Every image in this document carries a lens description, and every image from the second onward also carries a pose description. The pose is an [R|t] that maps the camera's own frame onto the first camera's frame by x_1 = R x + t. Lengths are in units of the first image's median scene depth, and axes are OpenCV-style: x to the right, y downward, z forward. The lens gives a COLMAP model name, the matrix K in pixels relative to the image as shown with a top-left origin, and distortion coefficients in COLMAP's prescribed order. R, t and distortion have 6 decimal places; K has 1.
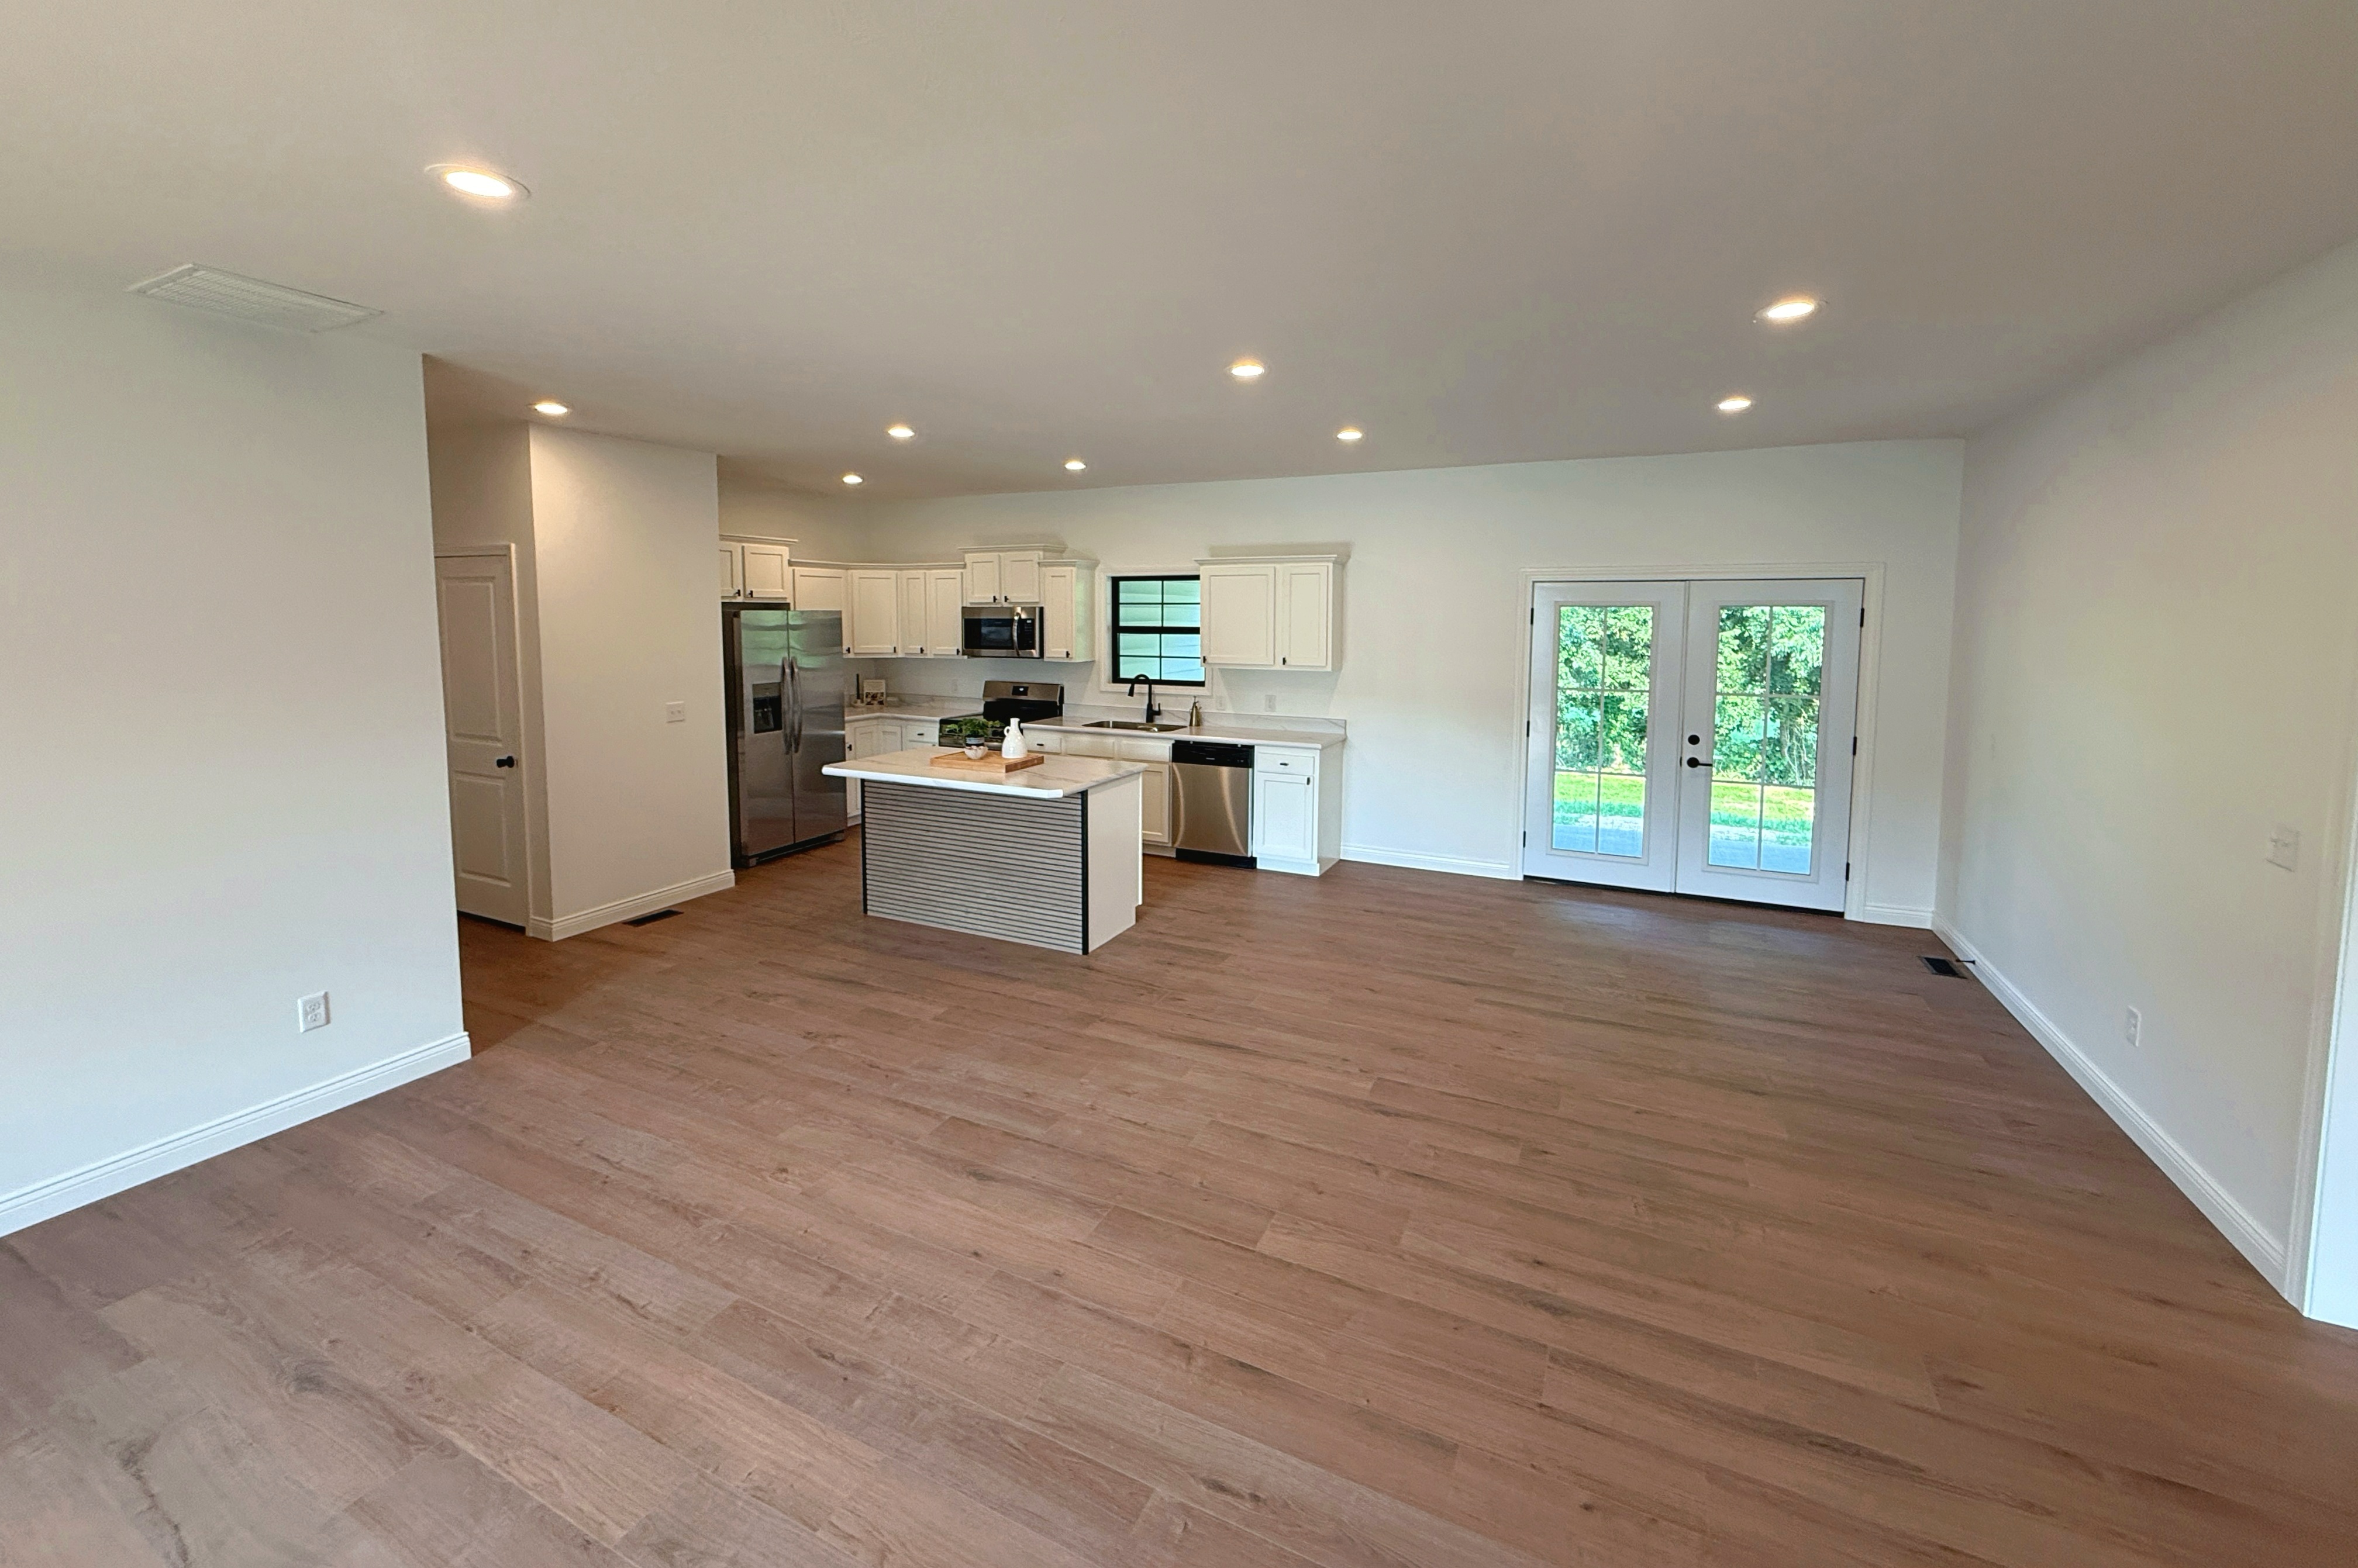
lens RADIAL K [[944.0, 0, 1171.3], [0, 944.0, 689.2], [0, 0, 1]] dist [-0.002749, 0.000398]
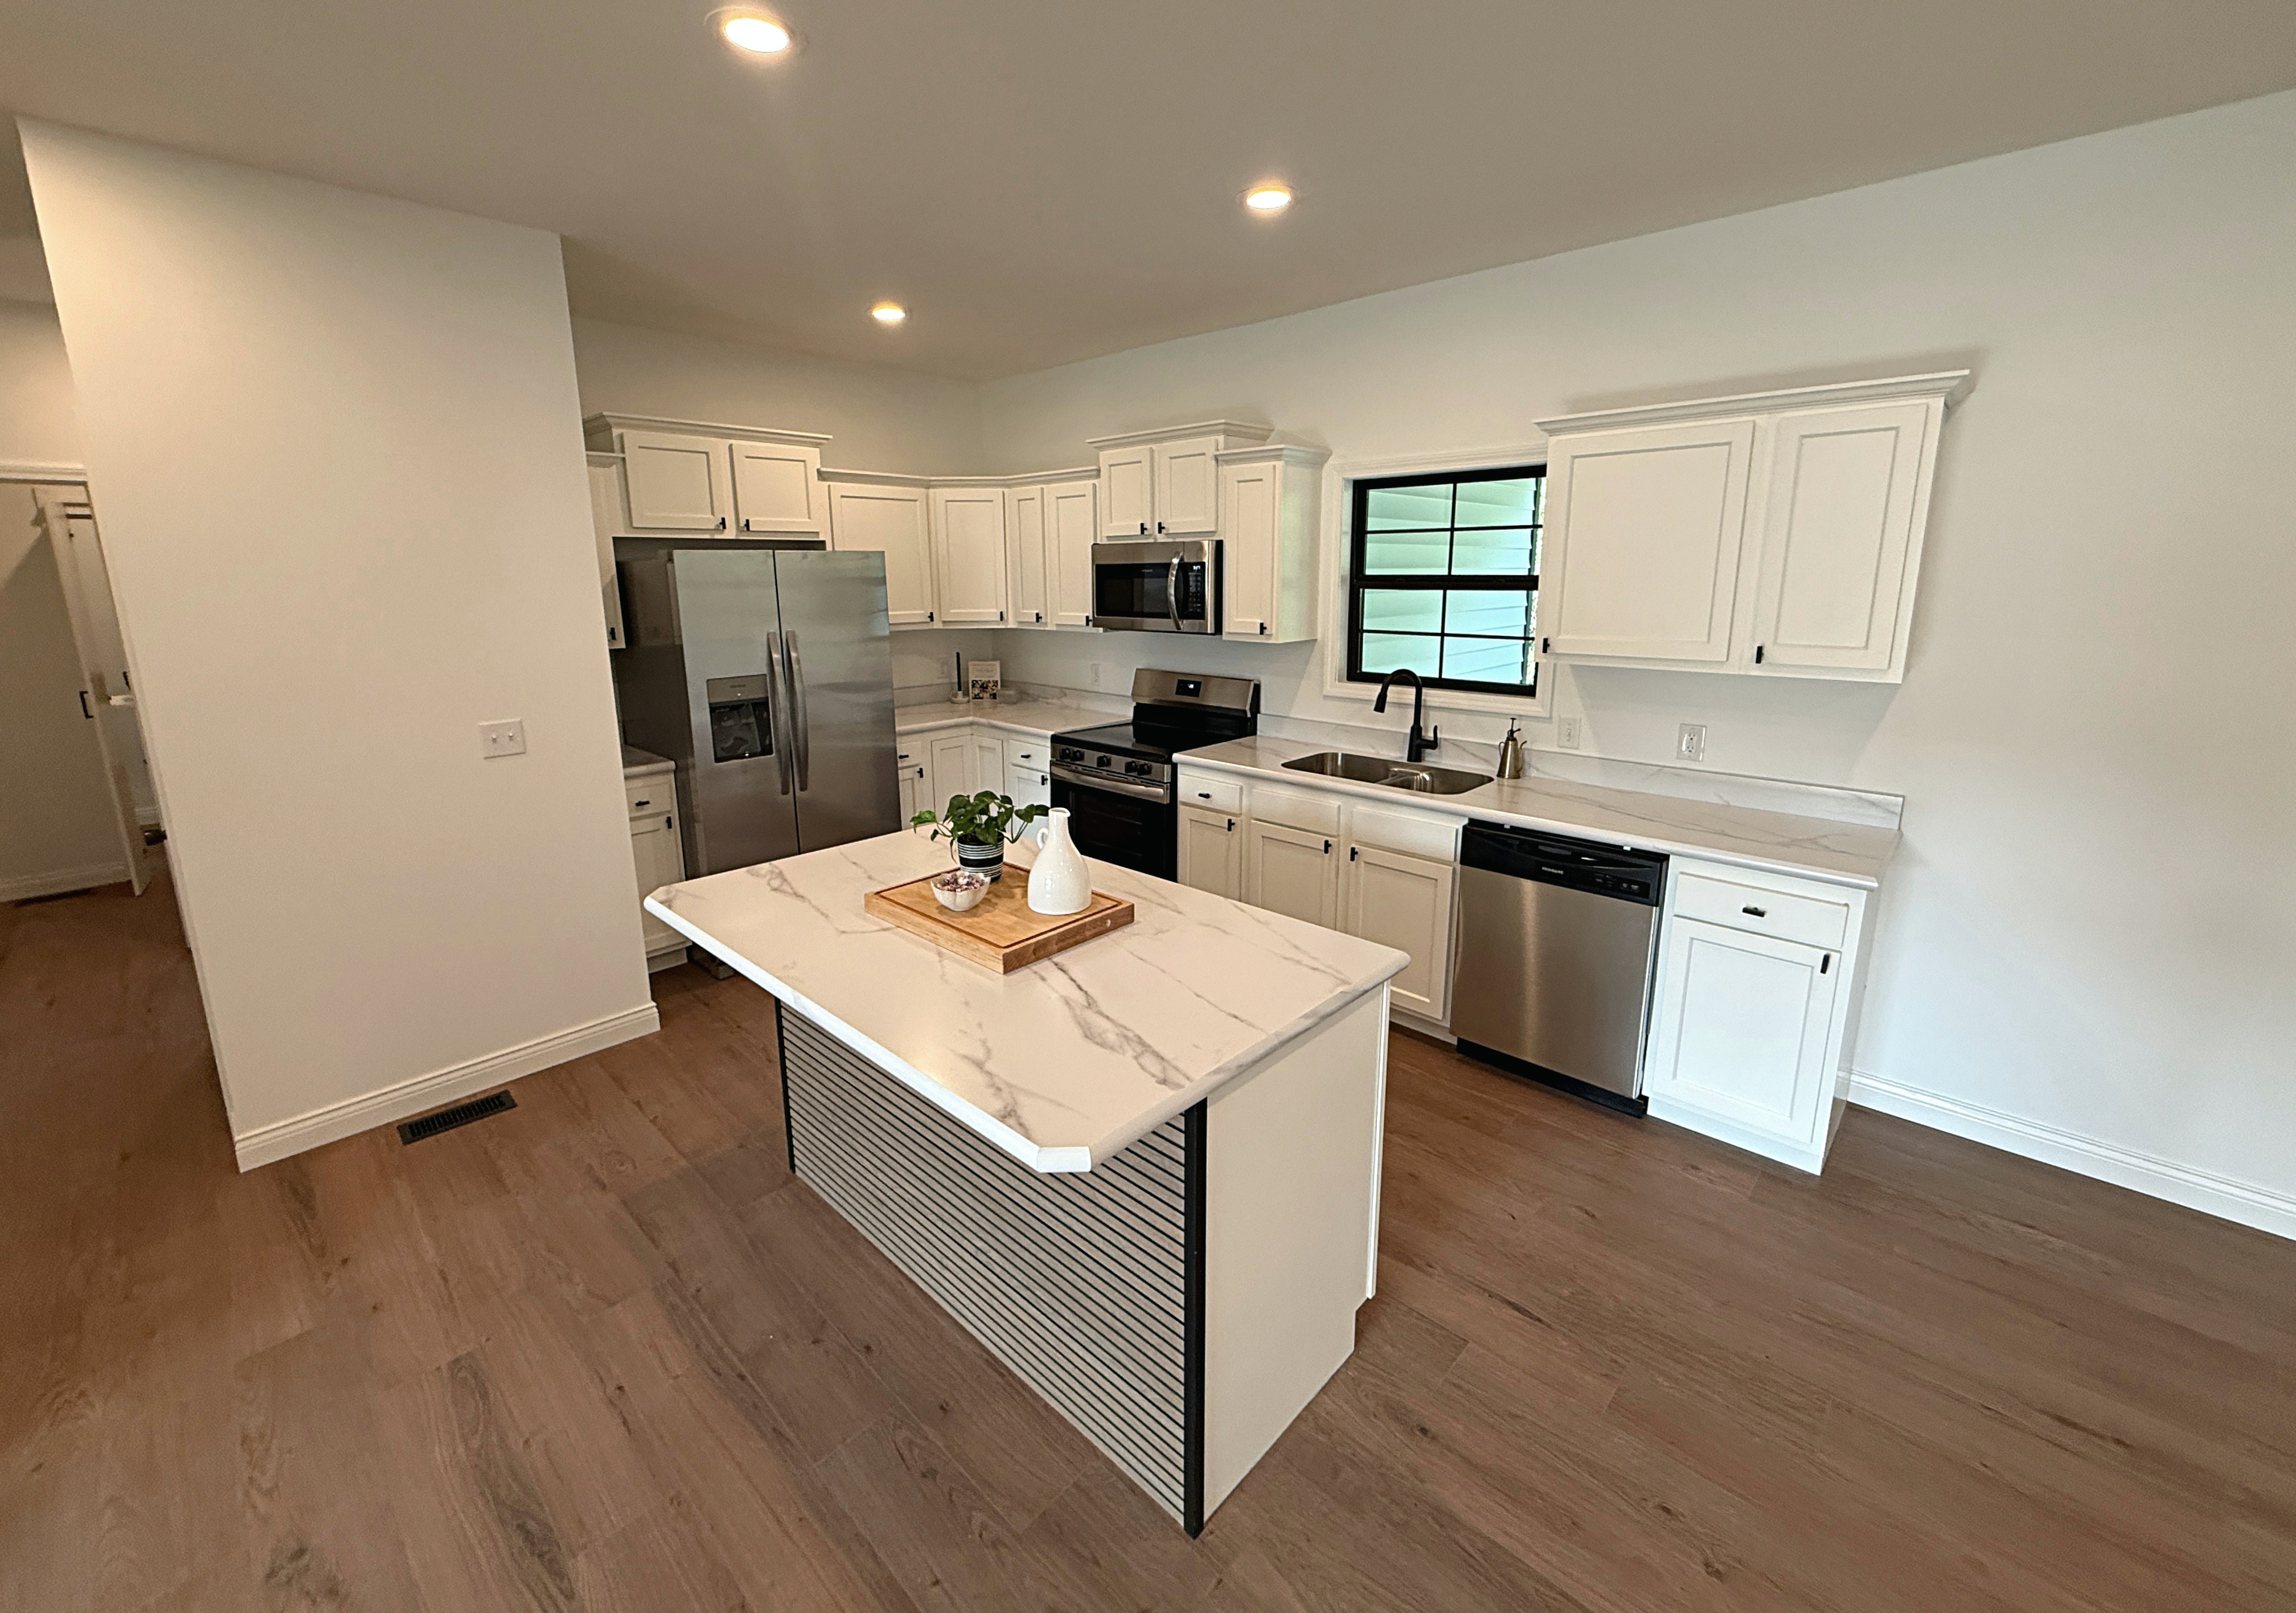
lens RADIAL K [[925.8, 0, 1139.3], [0, 925.8, 750.4], [0, 0, 1]] dist [0.003245, -0.000535]
pose [[0.952881, 0.049187, -0.299330, -0.018809], [-0.015185, 0.993264, 0.114876, -0.034491], [0.302964, -0.104918, 0.947209, 0.589917]]
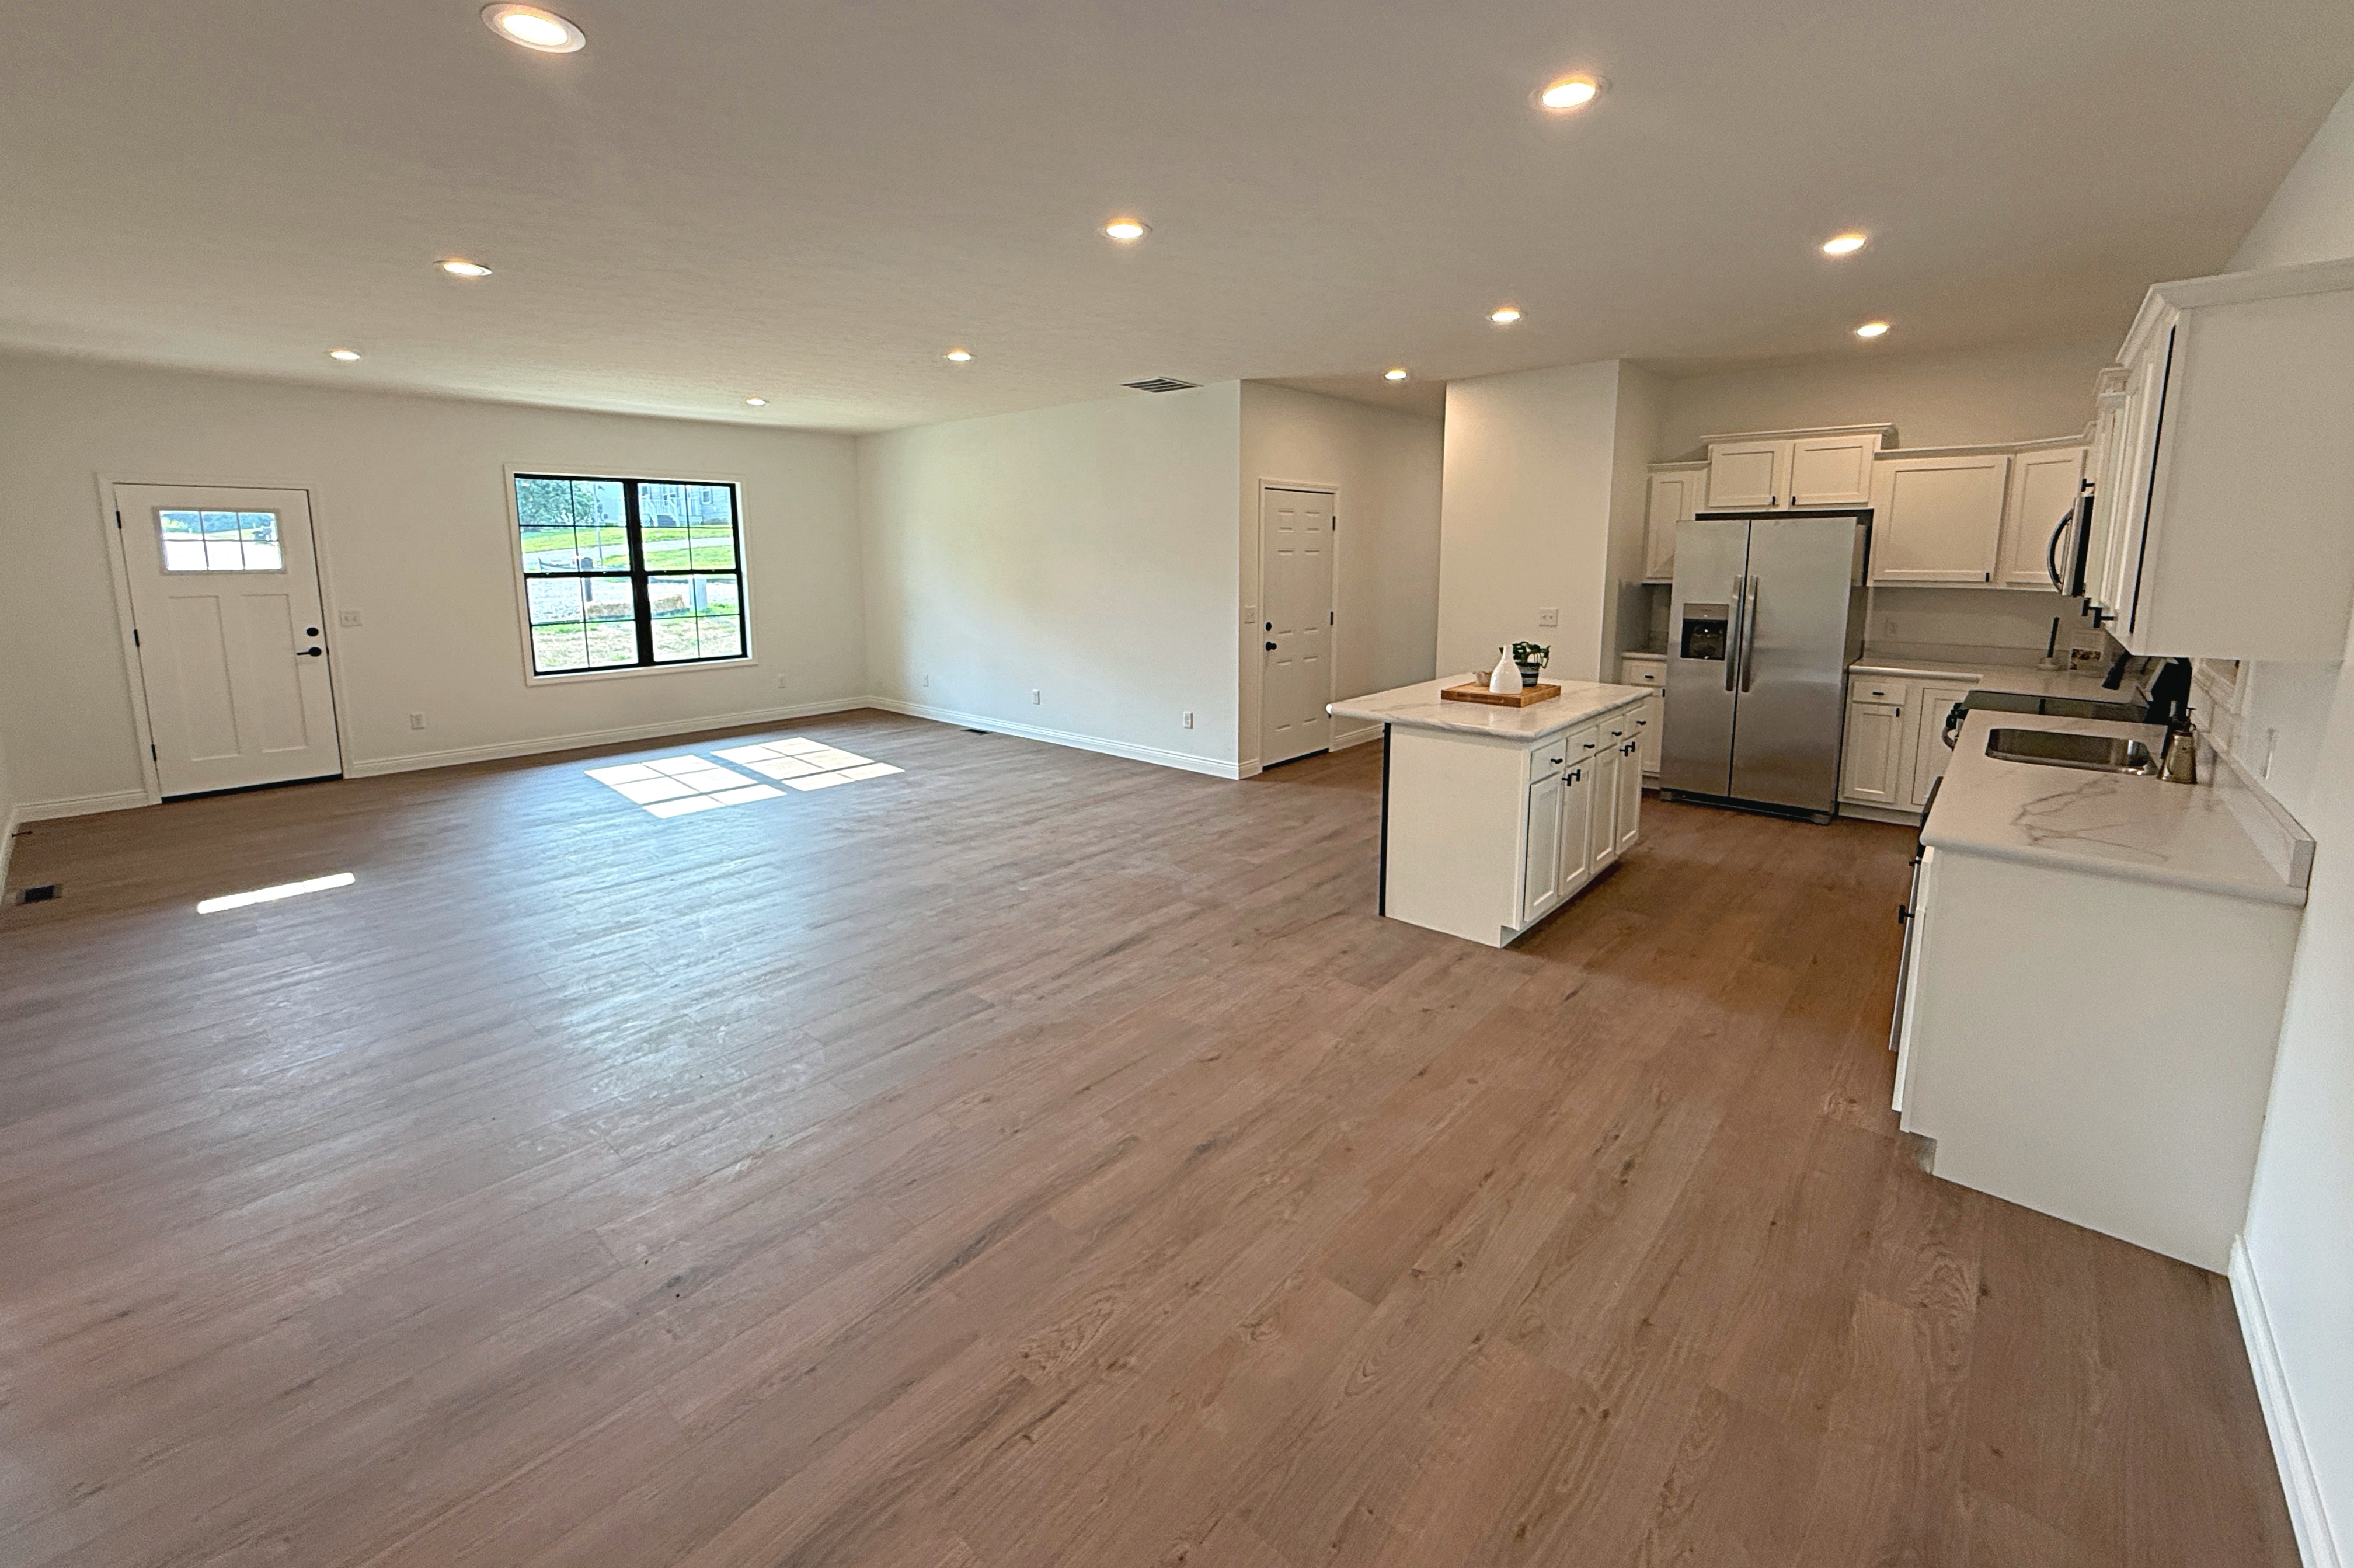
lens RADIAL K [[970.4, 0, 1175.2], [0, 970.4, 678.3], [0, 0, 1]] dist [0.013149, -0.000497]
pose [[-0.267089, 0.125149, -0.955511, 0.649651], [-0.078941, 0.985358, 0.151124, -0.040741], [0.960433, 0.115793, -0.253299, 0.854318]]
